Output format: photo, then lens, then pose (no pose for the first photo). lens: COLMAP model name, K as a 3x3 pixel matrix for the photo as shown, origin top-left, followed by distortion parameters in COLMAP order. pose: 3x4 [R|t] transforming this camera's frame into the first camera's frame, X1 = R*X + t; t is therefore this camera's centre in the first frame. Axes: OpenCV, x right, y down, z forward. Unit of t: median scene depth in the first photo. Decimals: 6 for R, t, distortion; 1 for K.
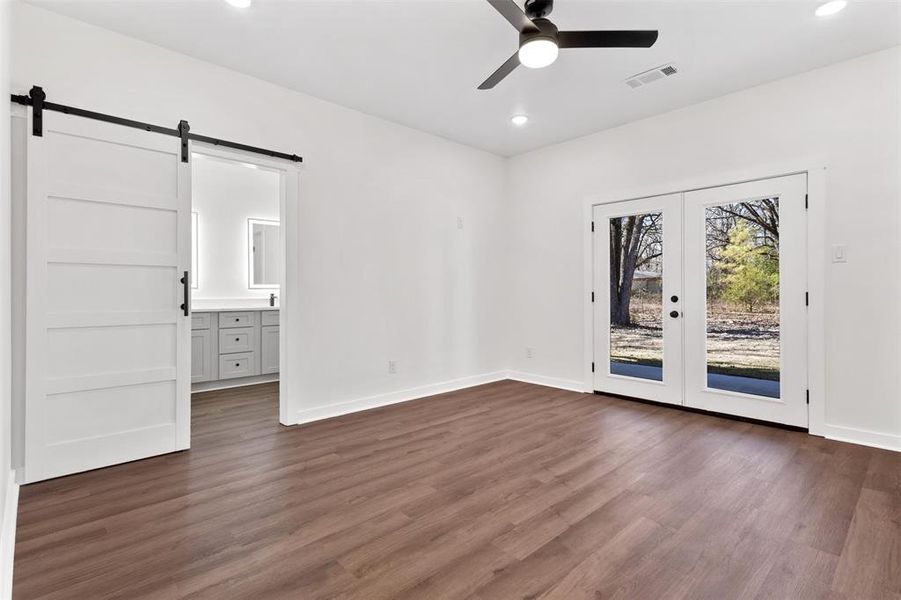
lens RADIAL K [[429.3, 0, 432.5], [0, 429.3, 295.6], [0, 0, 1]] dist [0.004938, 0.000238]
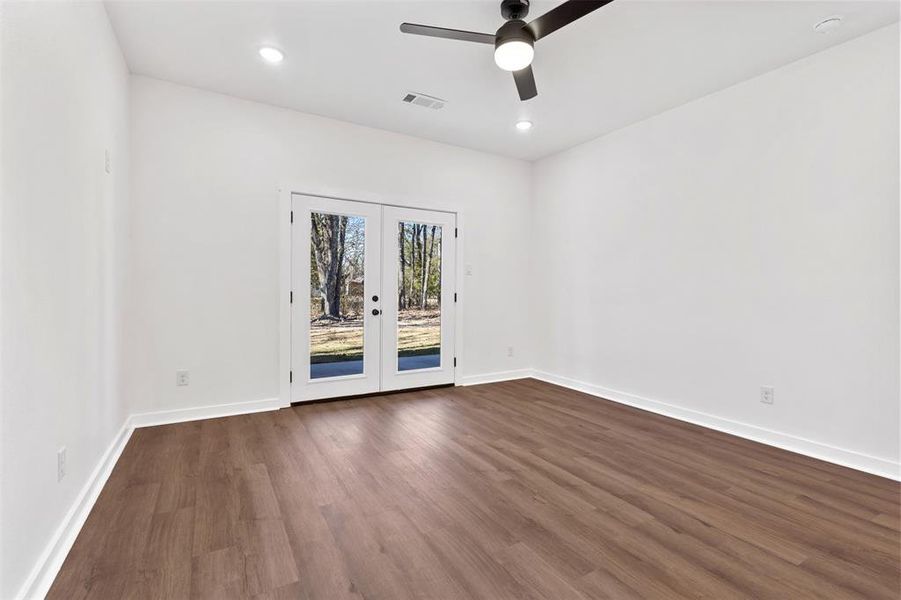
lens RADIAL K [[429.3, 0, 432.5], [0, 429.3, 295.6], [0, 0, 1]] dist [0.004938, 0.000238]
pose [[0.199593, -0.008295, 0.979844, -0.615991], [0.000491, 0.999965, 0.008365, -0.010463], [-0.979879, -0.001189, 0.199590, 0.768350]]
